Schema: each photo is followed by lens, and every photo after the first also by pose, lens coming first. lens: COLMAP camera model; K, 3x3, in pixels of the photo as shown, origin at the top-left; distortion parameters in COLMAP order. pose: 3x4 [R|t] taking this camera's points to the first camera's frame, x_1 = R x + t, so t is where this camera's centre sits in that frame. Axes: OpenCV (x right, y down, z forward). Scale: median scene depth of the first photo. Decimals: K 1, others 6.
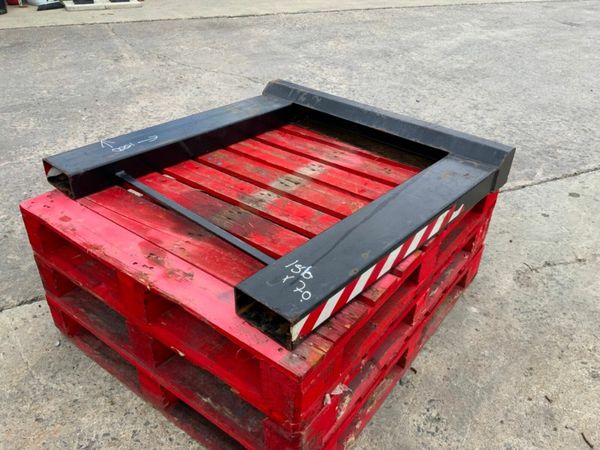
lens RADIAL K [[496.2, 0, 300.0], [0, 496.2, 225.0], [0, 0, 1]] dist [0.112702, -0.227676]
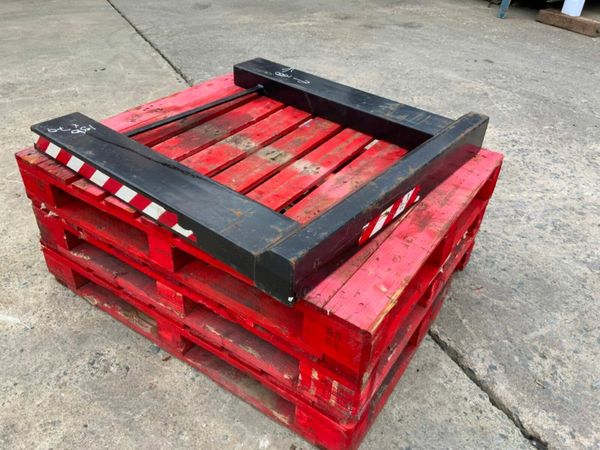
lens RADIAL K [[496.2, 0, 300.0], [0, 496.2, 225.0], [0, 0, 1]] dist [0.112702, -0.227676]
pose [[0.061091, 0.555946, -0.828970, 0.898746], [-0.580398, 0.695463, 0.423638, -0.445910], [0.812038, 0.455252, 0.365157, 0.738698]]
